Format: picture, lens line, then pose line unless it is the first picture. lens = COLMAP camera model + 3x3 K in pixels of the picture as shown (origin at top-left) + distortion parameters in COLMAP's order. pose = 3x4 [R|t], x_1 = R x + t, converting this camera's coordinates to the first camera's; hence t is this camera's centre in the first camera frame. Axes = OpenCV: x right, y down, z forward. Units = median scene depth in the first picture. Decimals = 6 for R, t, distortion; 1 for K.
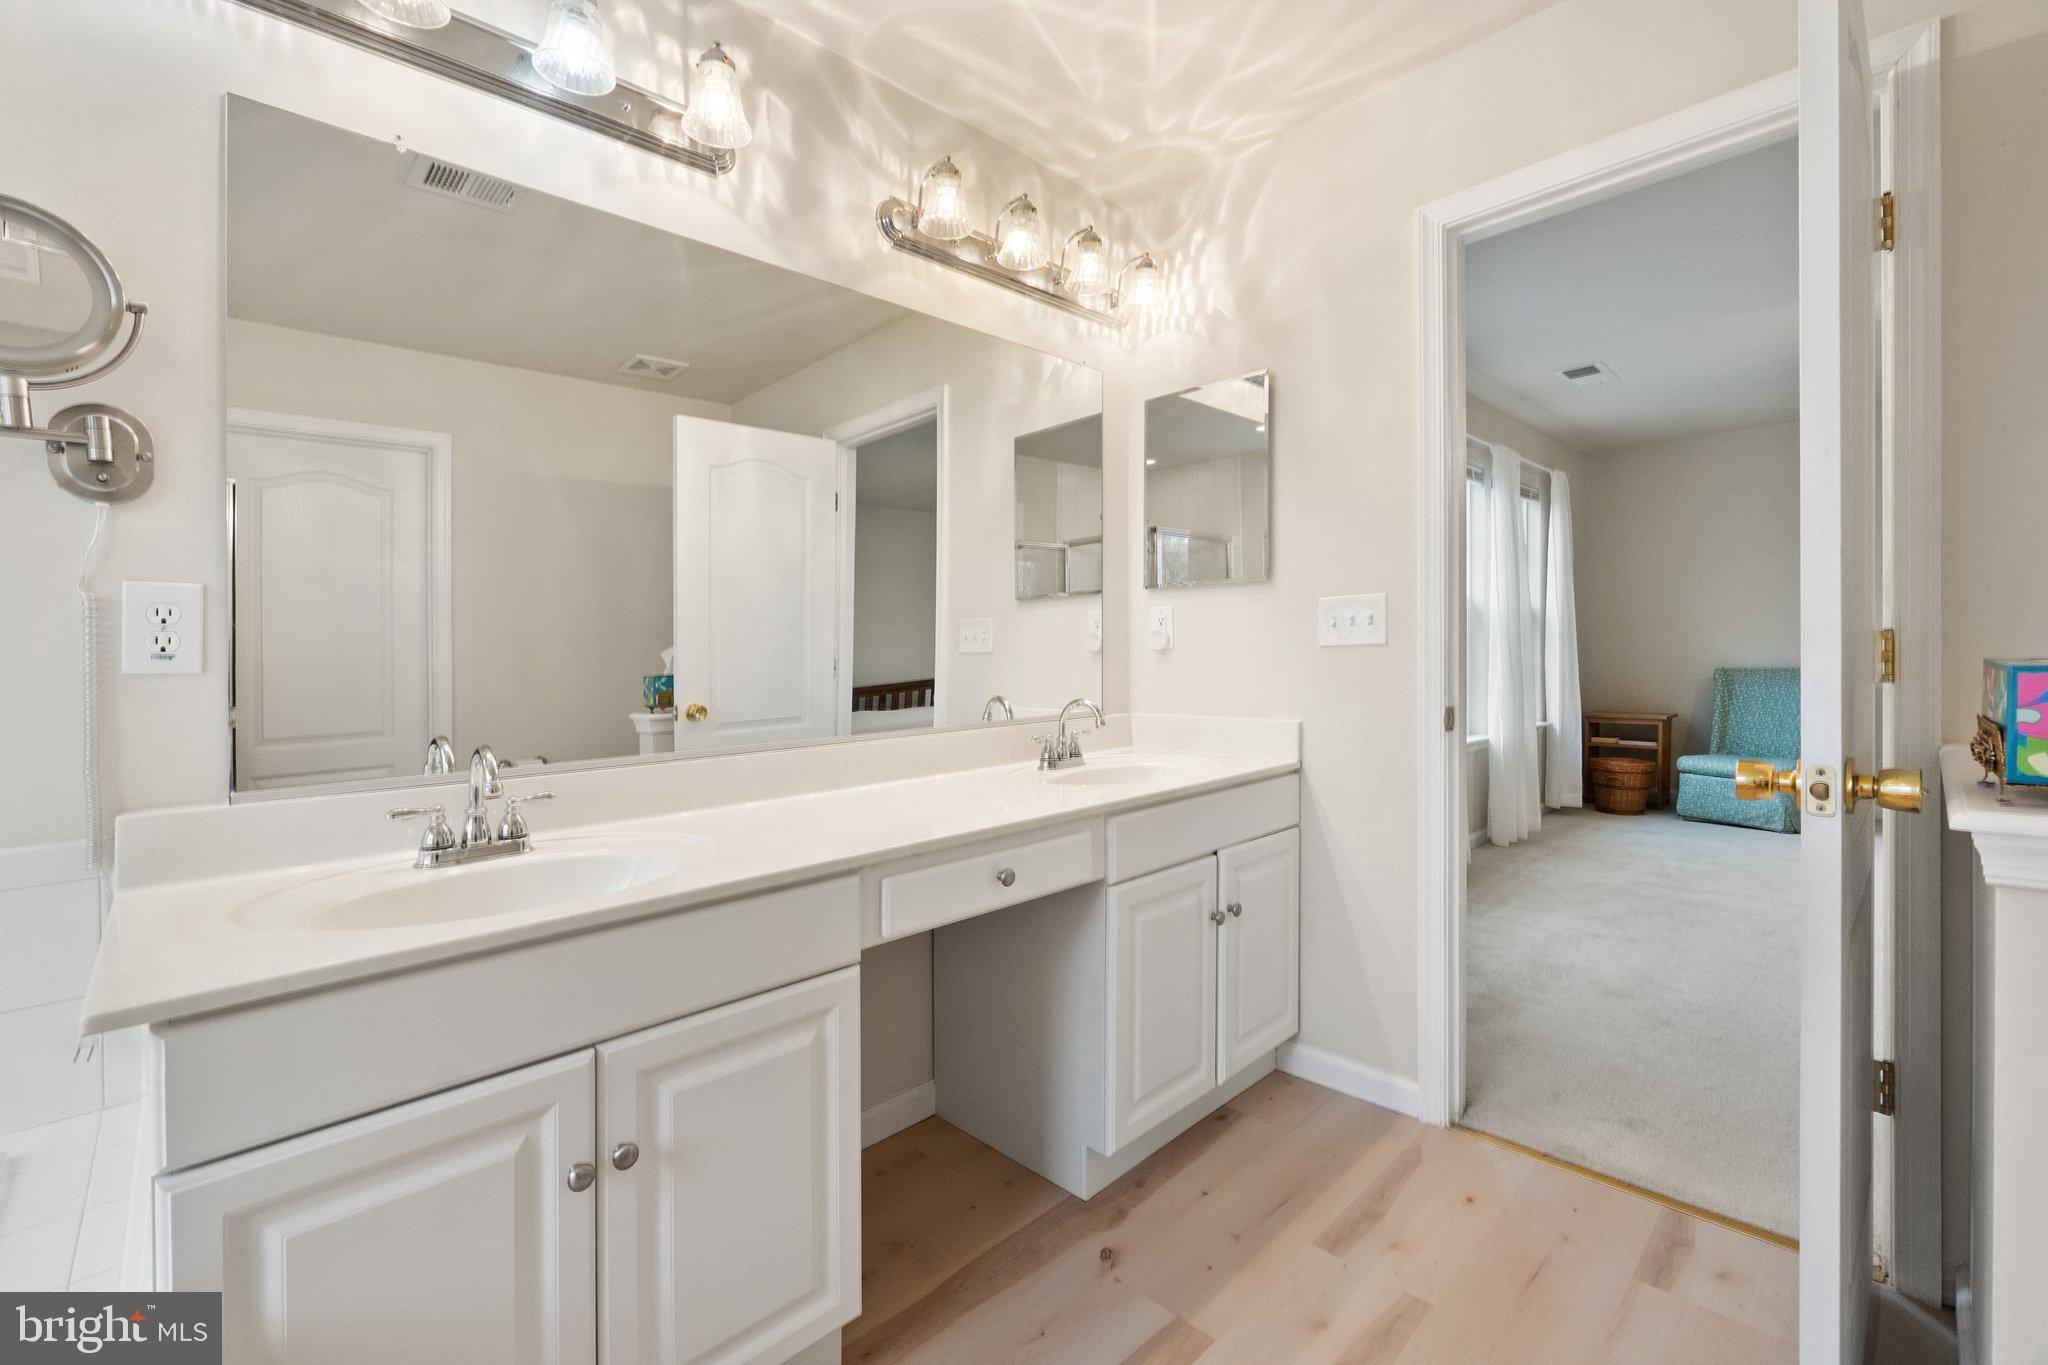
lens RADIAL K [[872.8, 0, 1029.7], [0, 872.8, 674.4], [0, 0, 1]] dist [-0.001324, -0.000274]
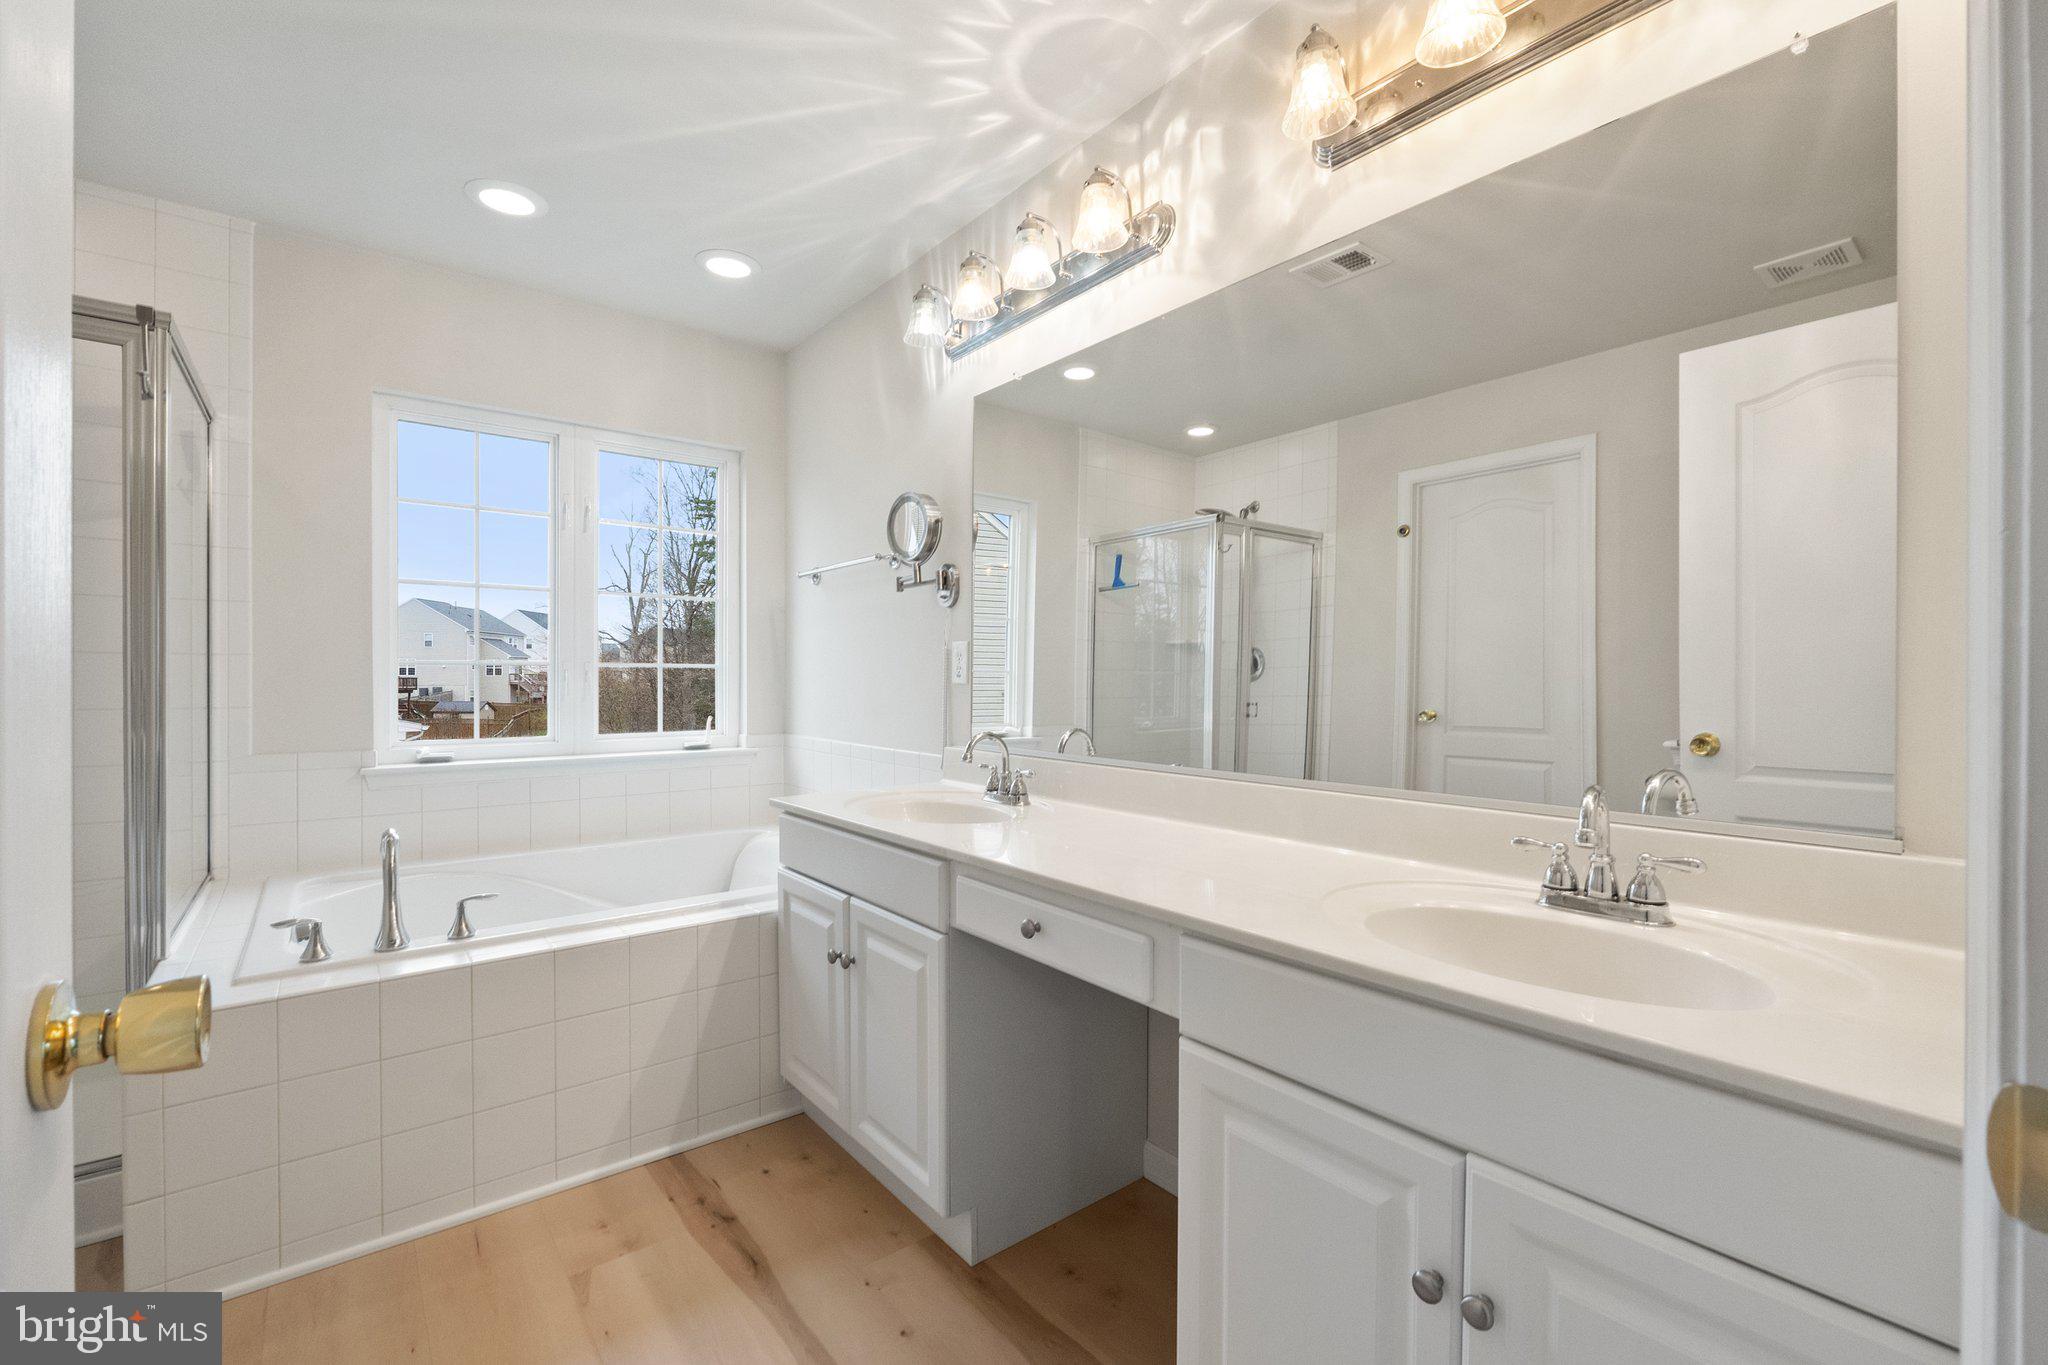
lens RADIAL K [[858.8, 0, 1025.5], [0, 858.8, 689.6], [0, 0, 1]] dist [-0.001200, -0.000350]
pose [[-0.095449, 0.034428, -0.994839, 1.000260], [-0.028122, 0.998910, 0.037267, -0.062390], [0.995037, 0.031534, -0.094377, 1.233195]]
